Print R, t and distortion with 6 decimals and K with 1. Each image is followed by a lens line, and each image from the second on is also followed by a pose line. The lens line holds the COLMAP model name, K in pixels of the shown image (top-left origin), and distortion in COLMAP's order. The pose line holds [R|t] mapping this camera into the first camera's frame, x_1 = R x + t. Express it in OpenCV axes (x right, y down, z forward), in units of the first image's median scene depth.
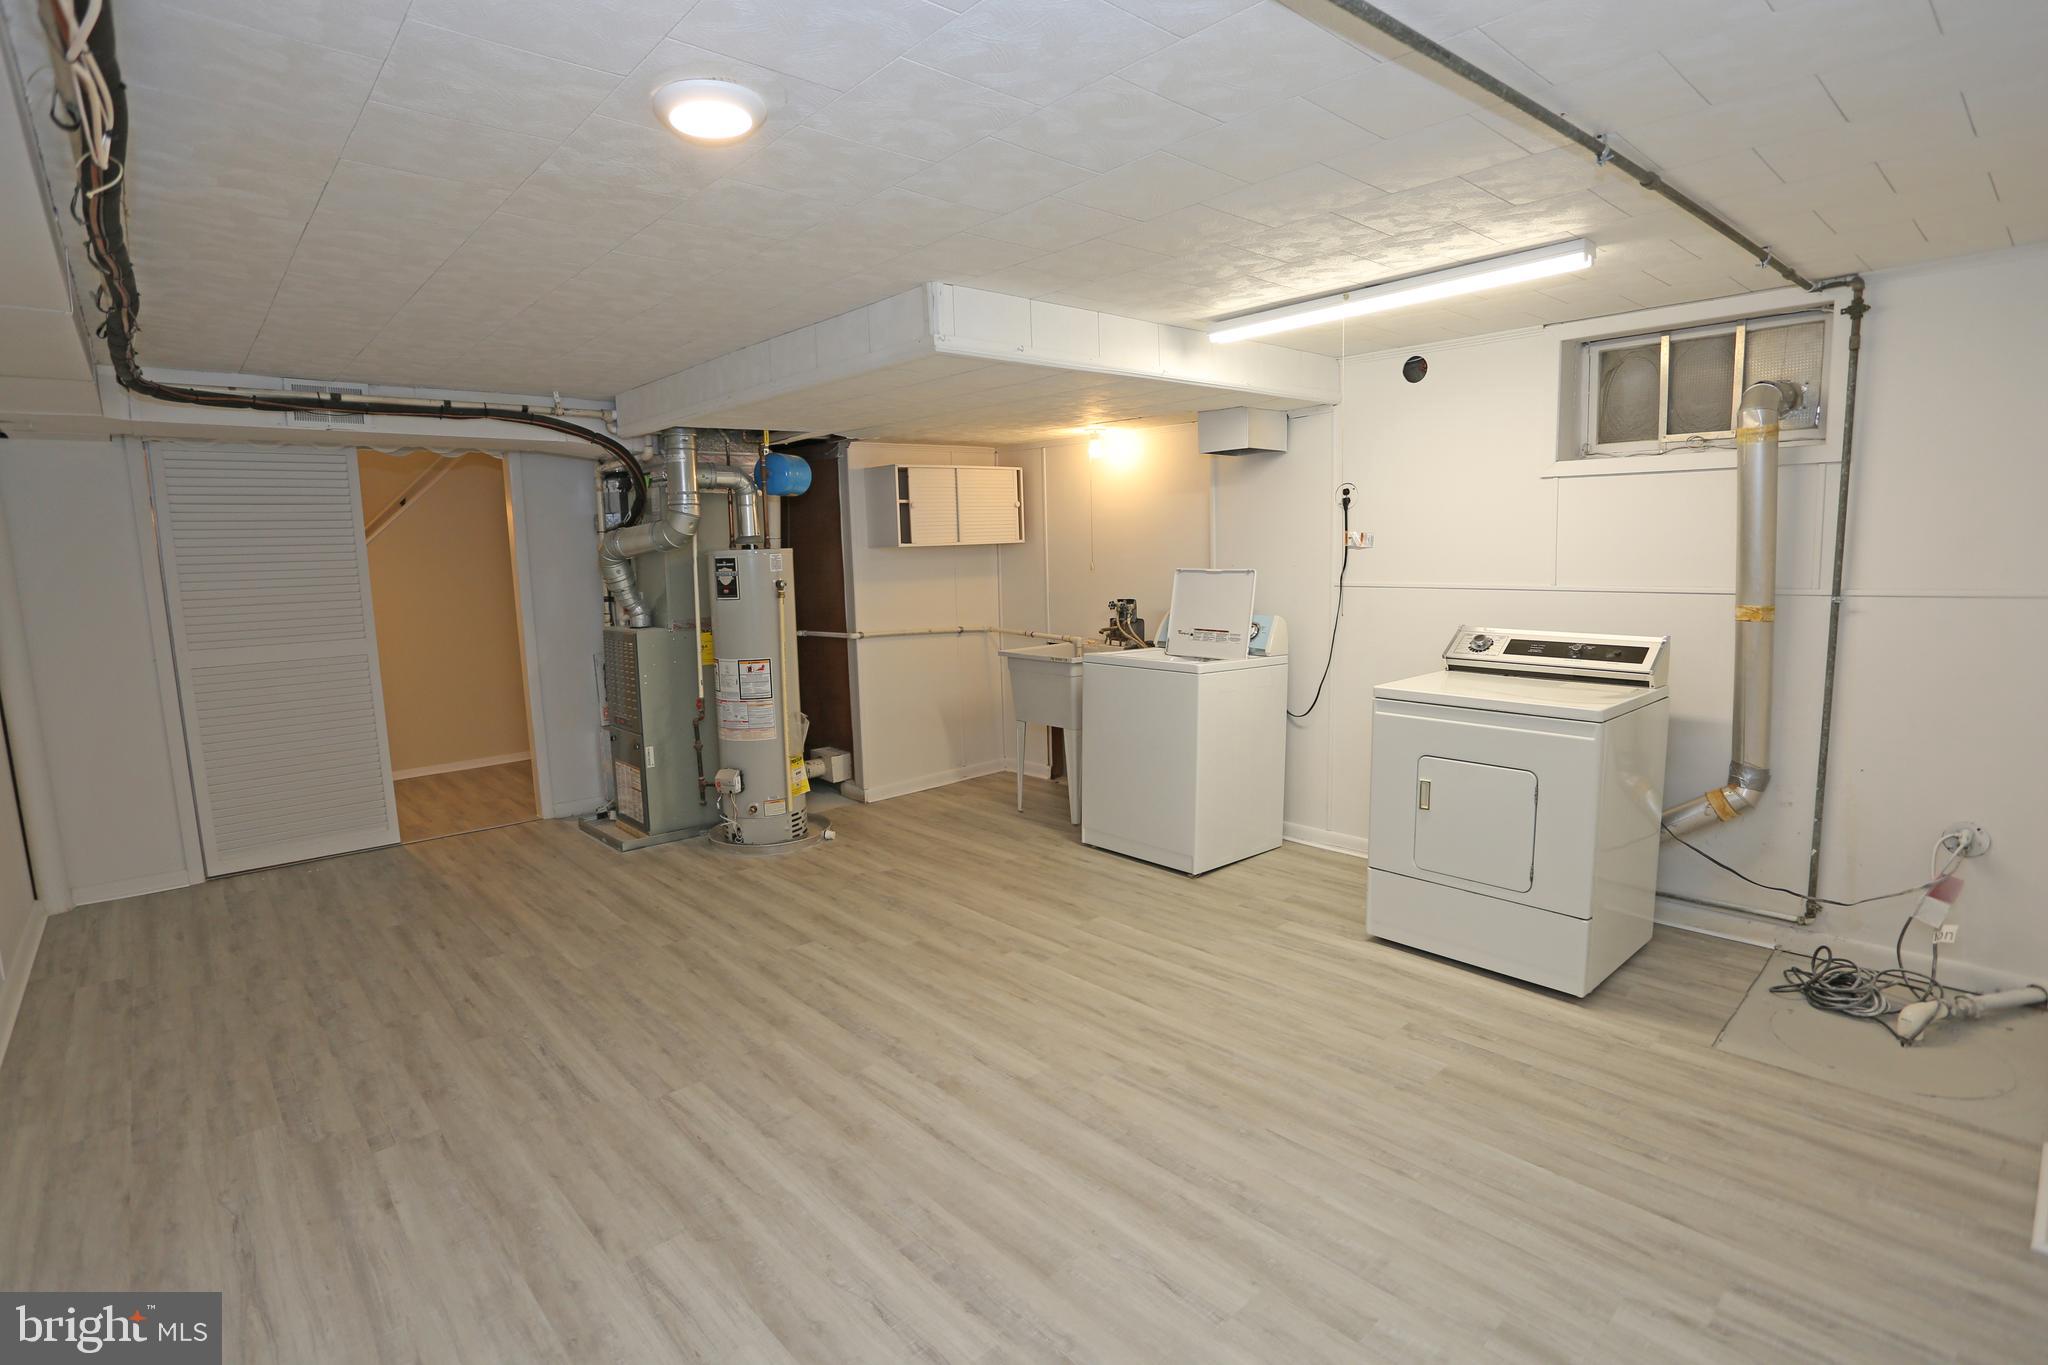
lens RADIAL K [[1011.9, 0, 1019.6], [0, 1011.9, 677.5], [0, 0, 1]] dist [-0.075073, 0.035627]
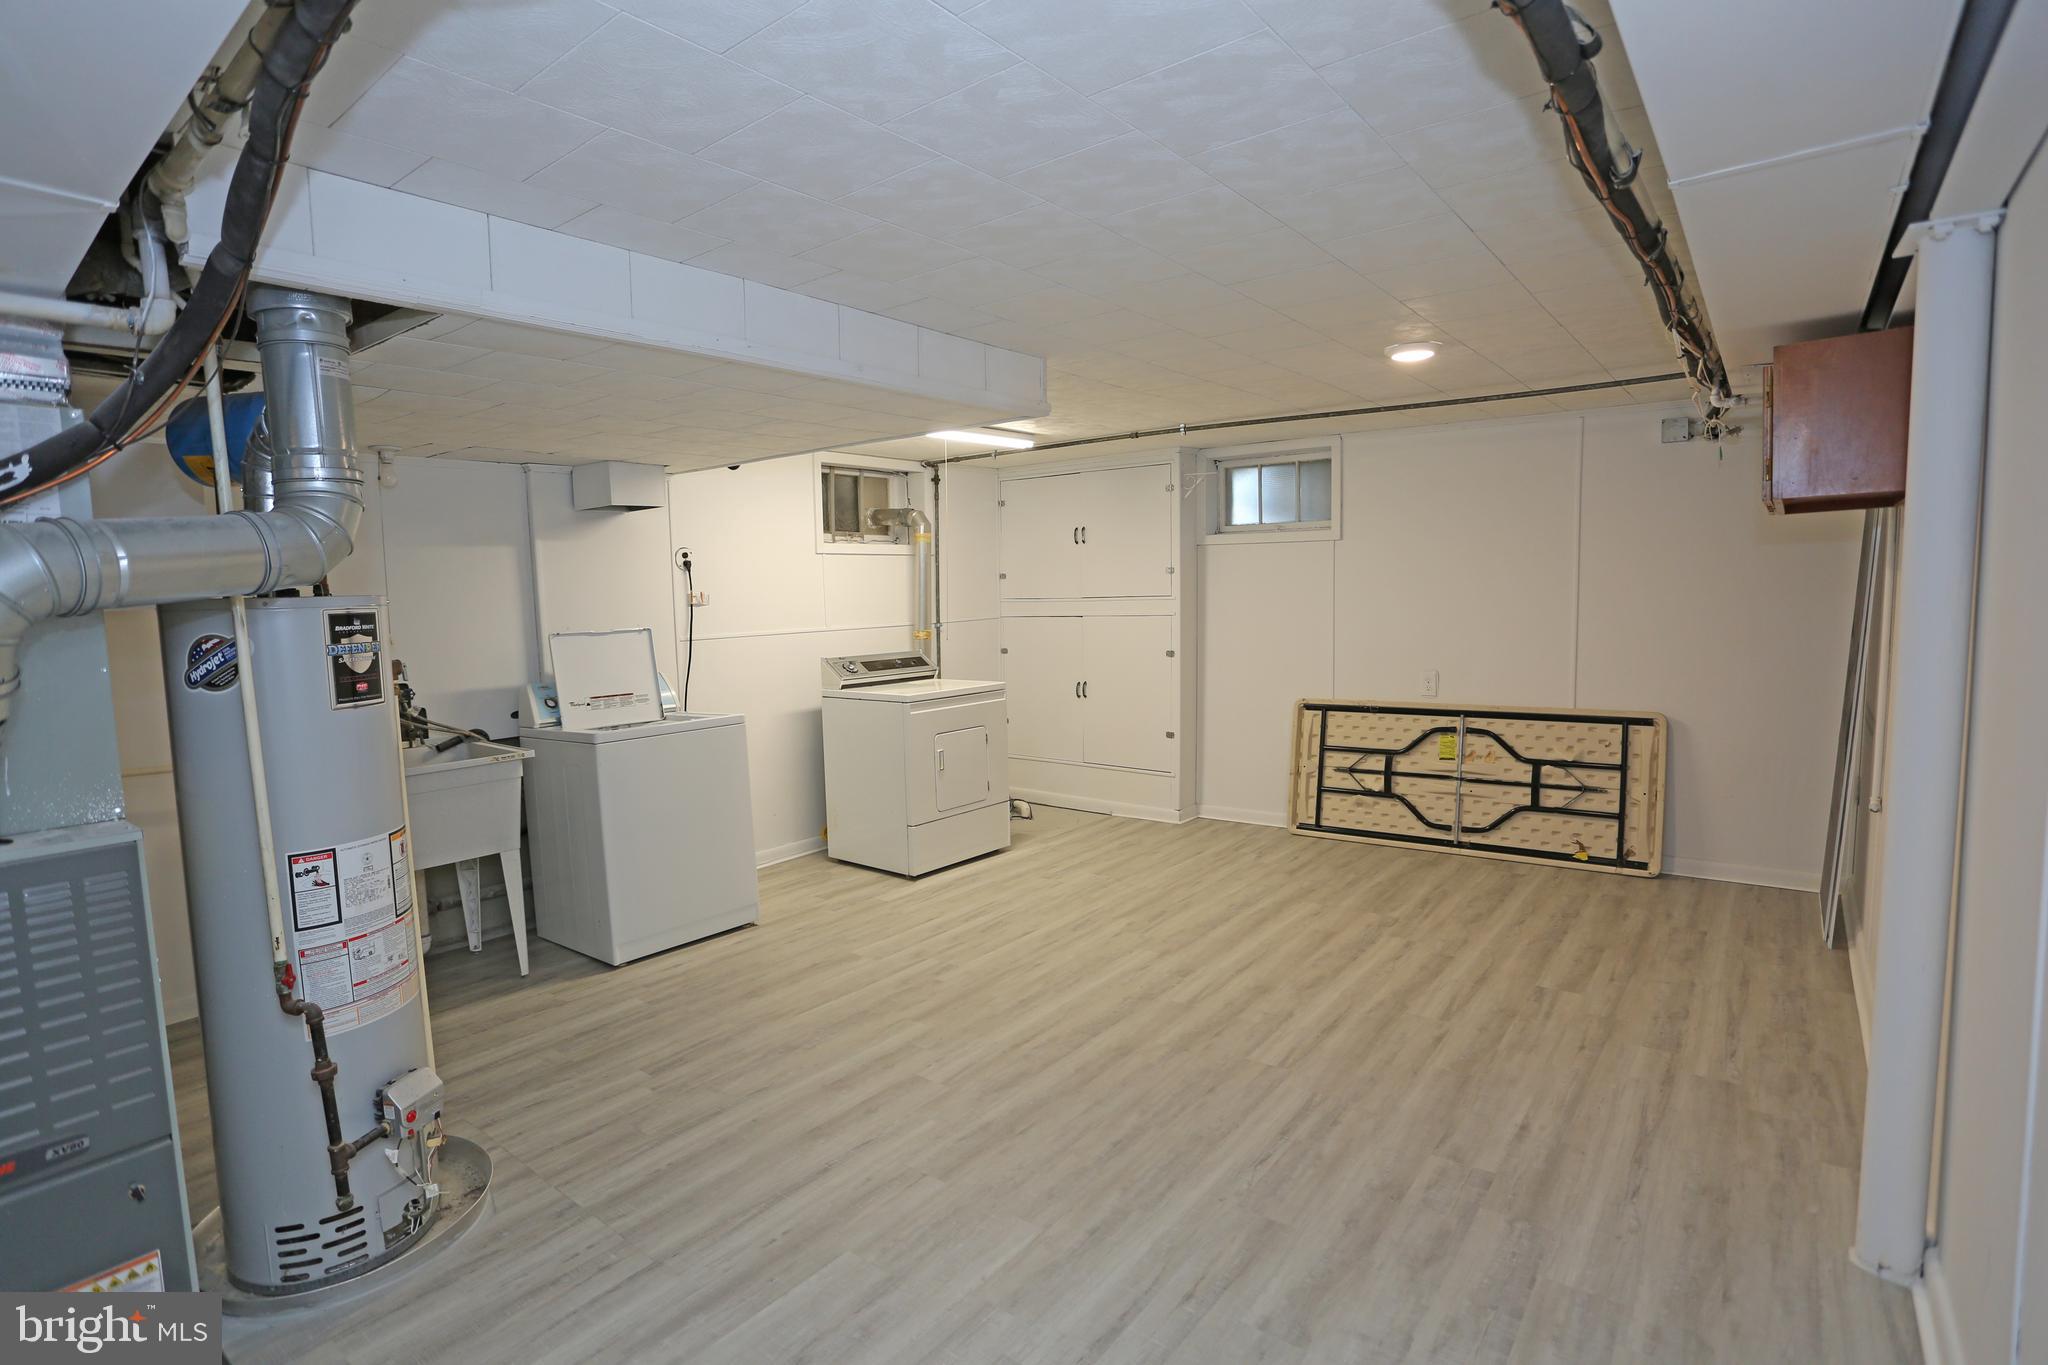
lens RADIAL K [[1011.9, 0, 1019.6], [0, 1011.9, 677.5], [0, 0, 1]] dist [-0.075073, 0.035627]
pose [[-0.178933, -0.052176, 0.982477, -1.098643], [0.162339, 0.983340, 0.081787, -0.109336], [-0.970376, 0.174129, -0.167482, 1.119130]]
